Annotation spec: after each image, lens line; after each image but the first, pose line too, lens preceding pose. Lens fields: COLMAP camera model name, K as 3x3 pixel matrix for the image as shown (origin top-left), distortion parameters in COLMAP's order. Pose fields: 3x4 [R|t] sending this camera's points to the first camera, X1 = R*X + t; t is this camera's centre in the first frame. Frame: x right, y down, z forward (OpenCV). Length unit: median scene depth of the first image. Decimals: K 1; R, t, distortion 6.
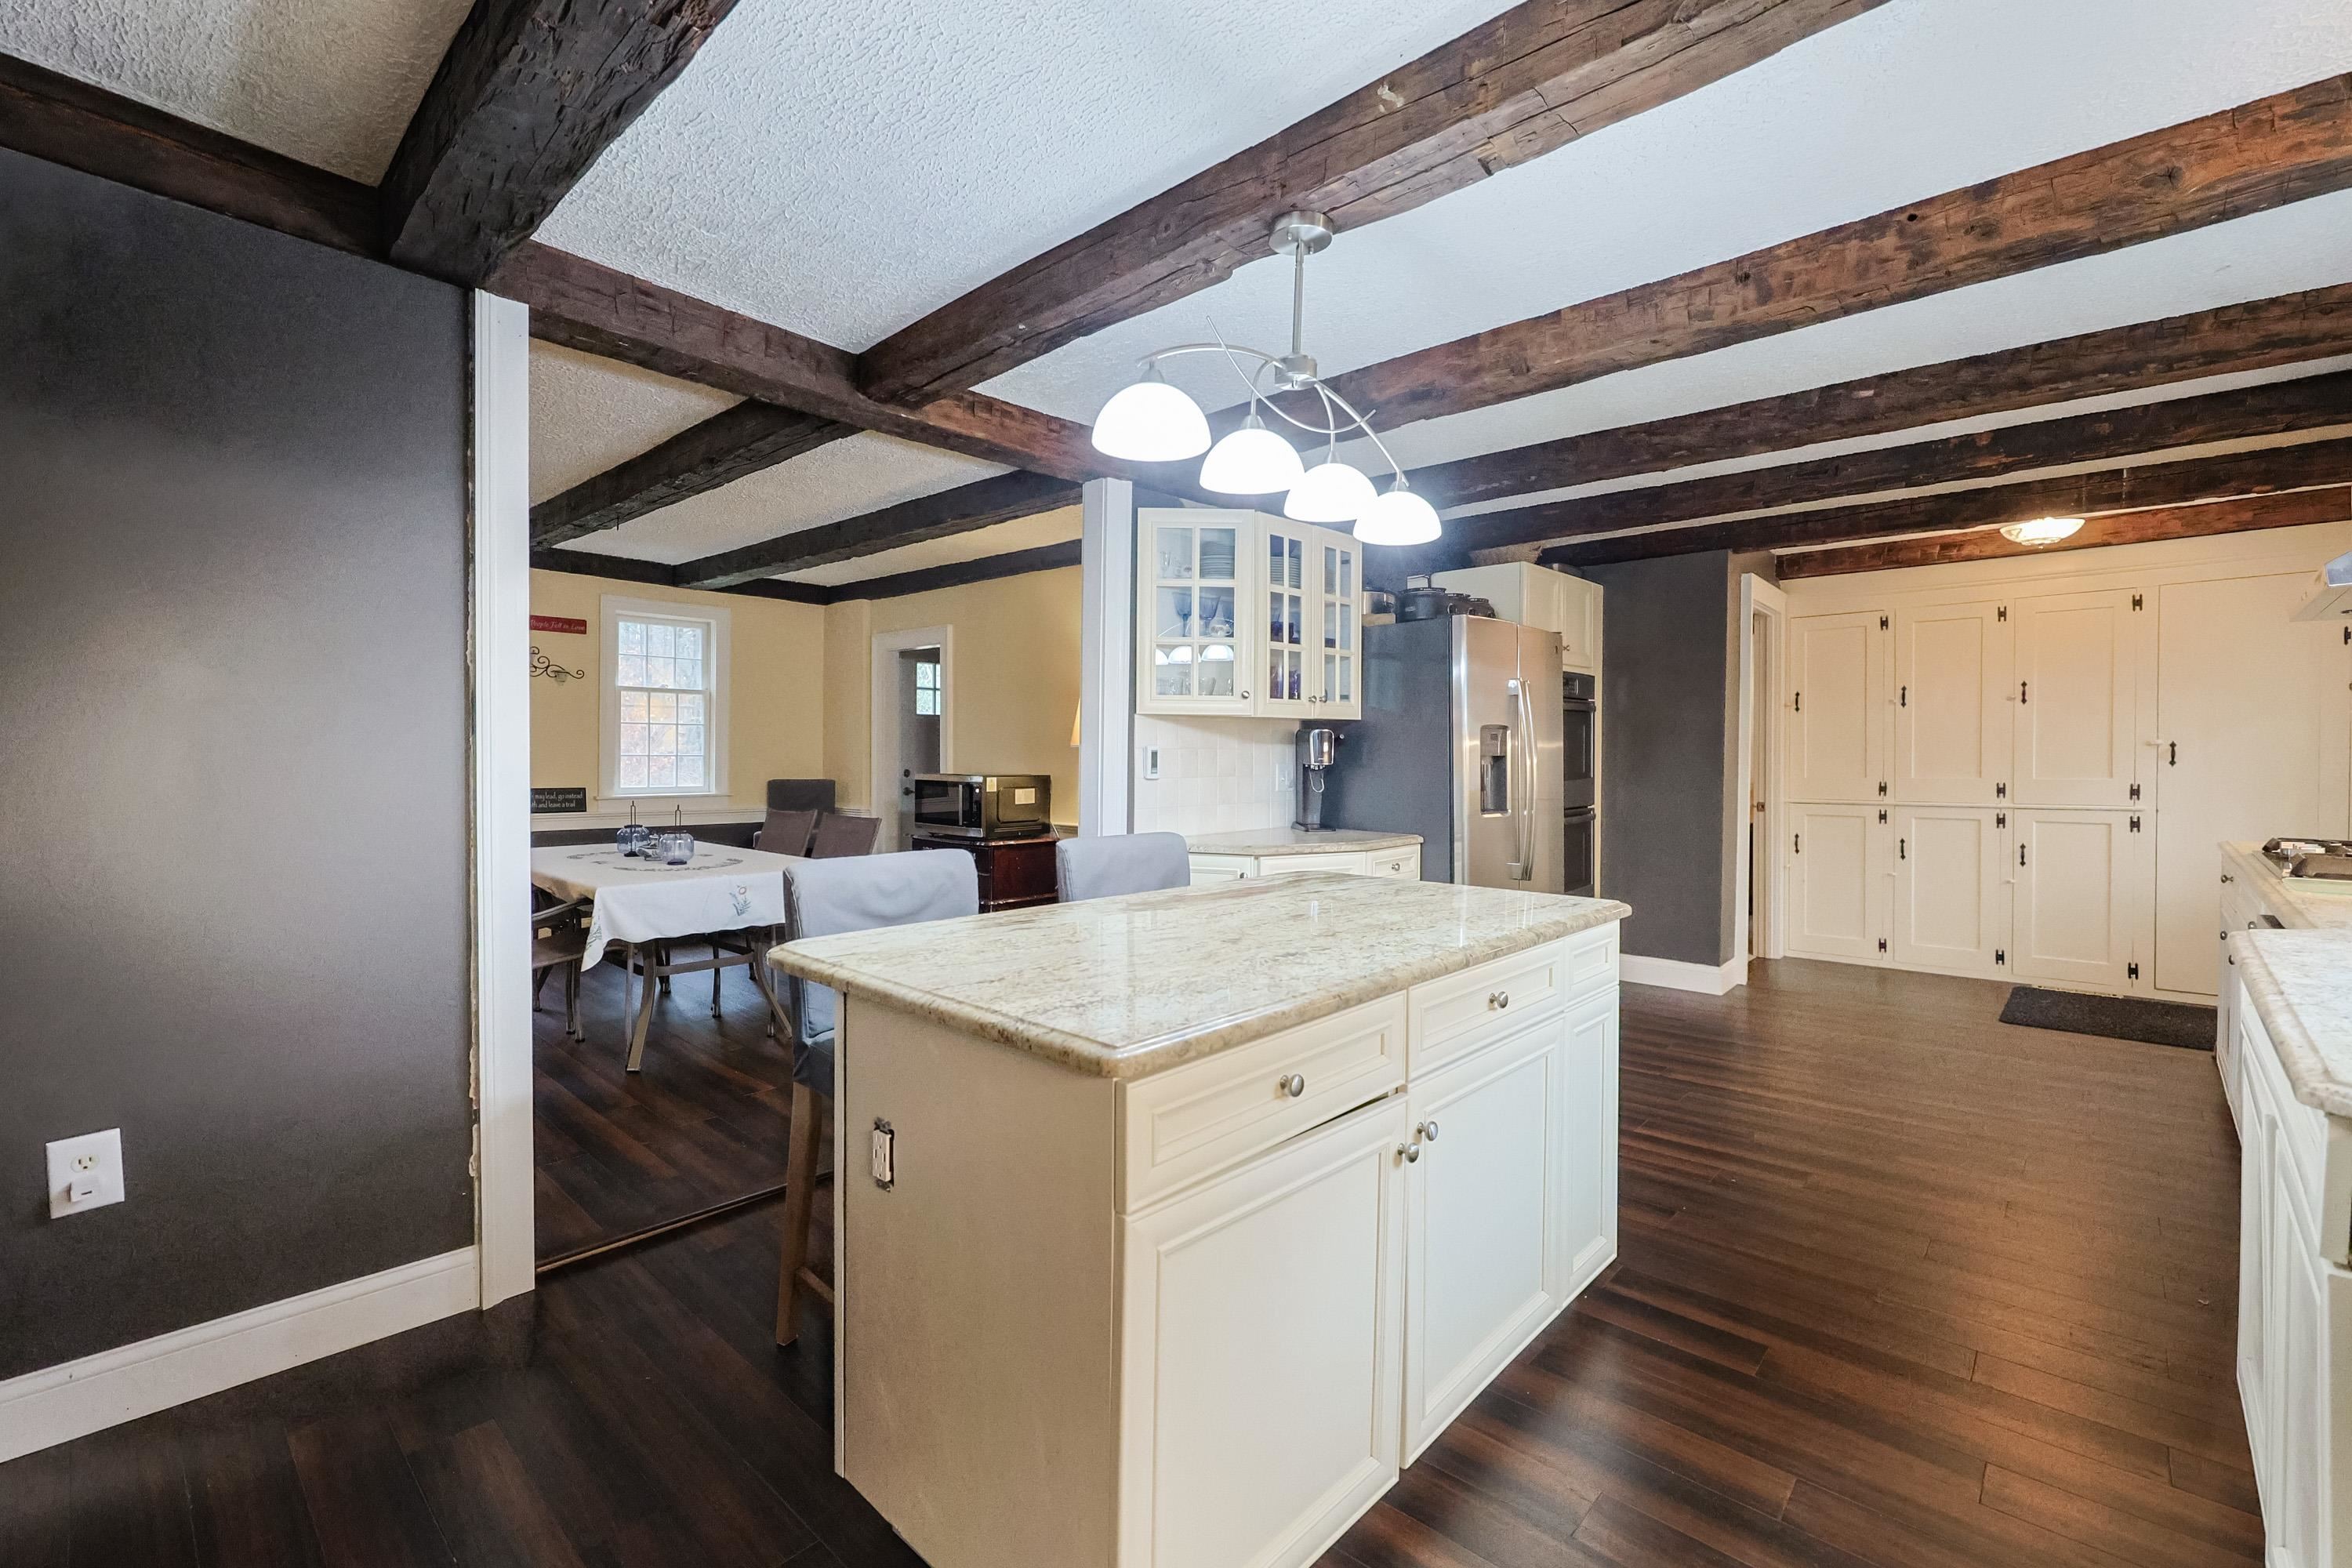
lens RADIAL K [[1018.0, 0, 1177.3], [0, 1018.0, 778.1], [0, 0, 1]] dist [-0.000167, 0.000381]
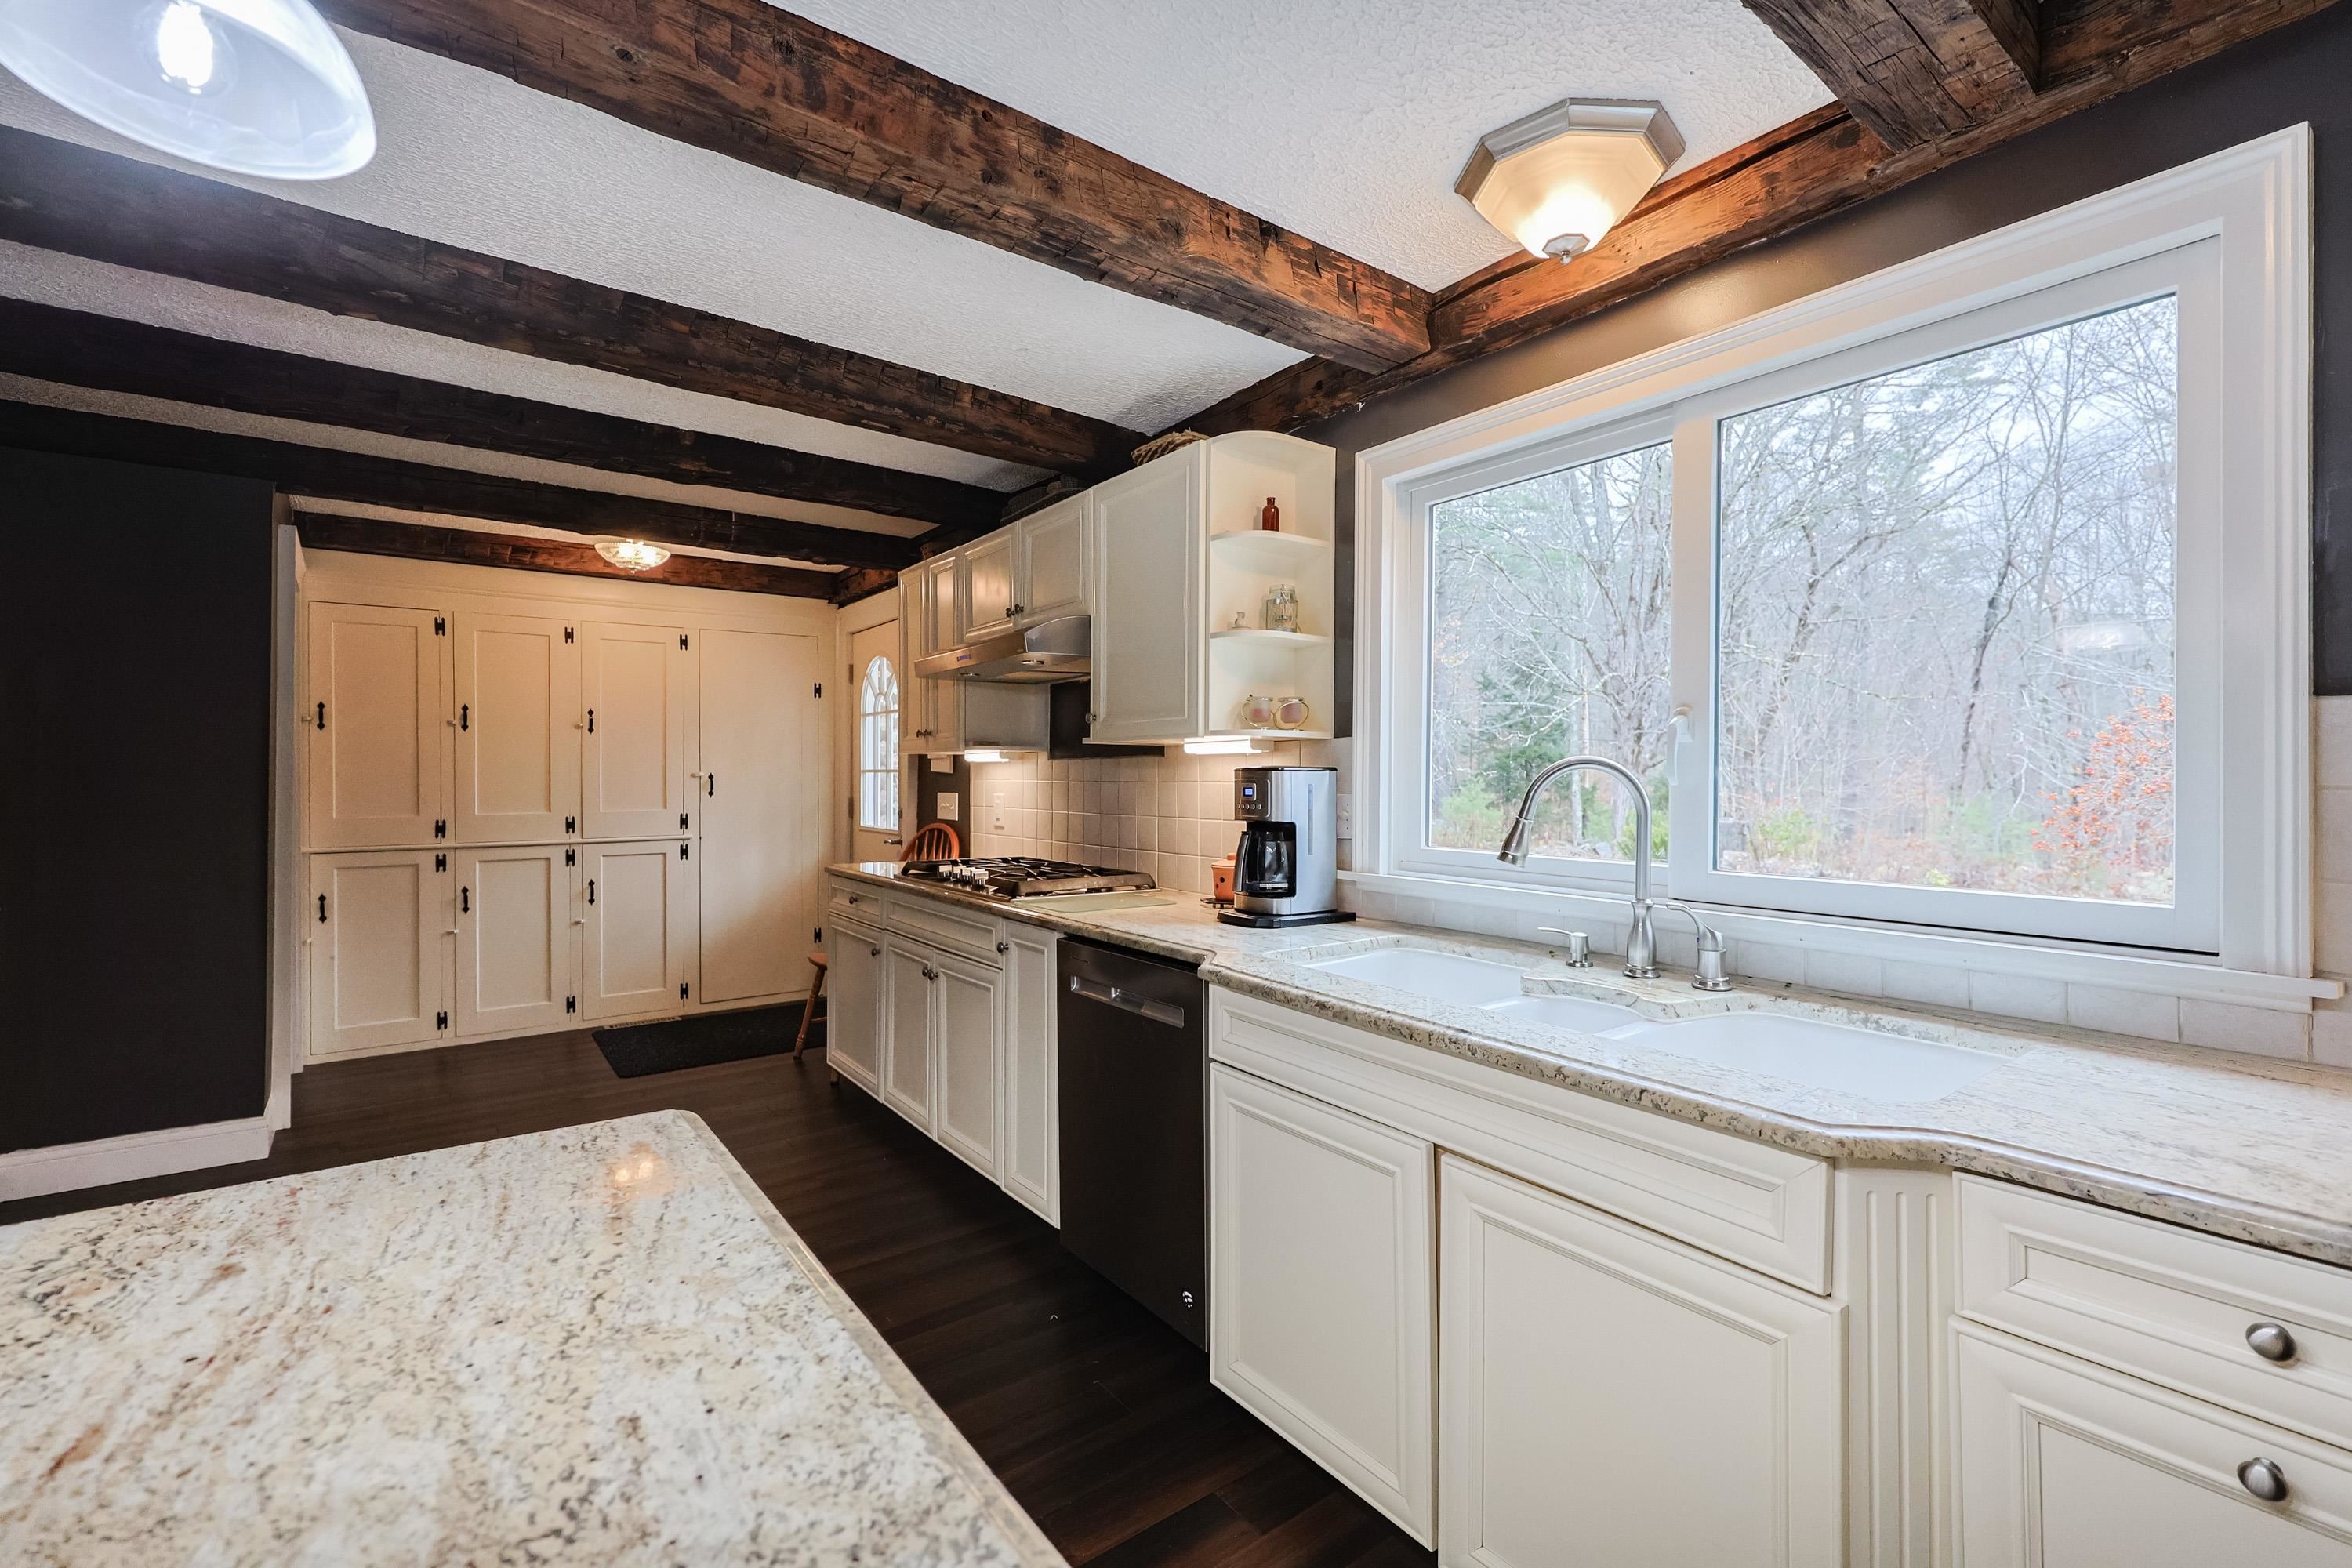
lens RADIAL K [[1018.0, 0, 1177.3], [0, 1018.0, 778.1], [0, 0, 1]] dist [-0.000167, 0.000381]
pose [[0.176633, -0.000616, 0.984277, -0.007987], [0.022307, 0.999745, -0.003377, -0.015467], [-0.984024, 0.022553, 0.176602, 0.296361]]
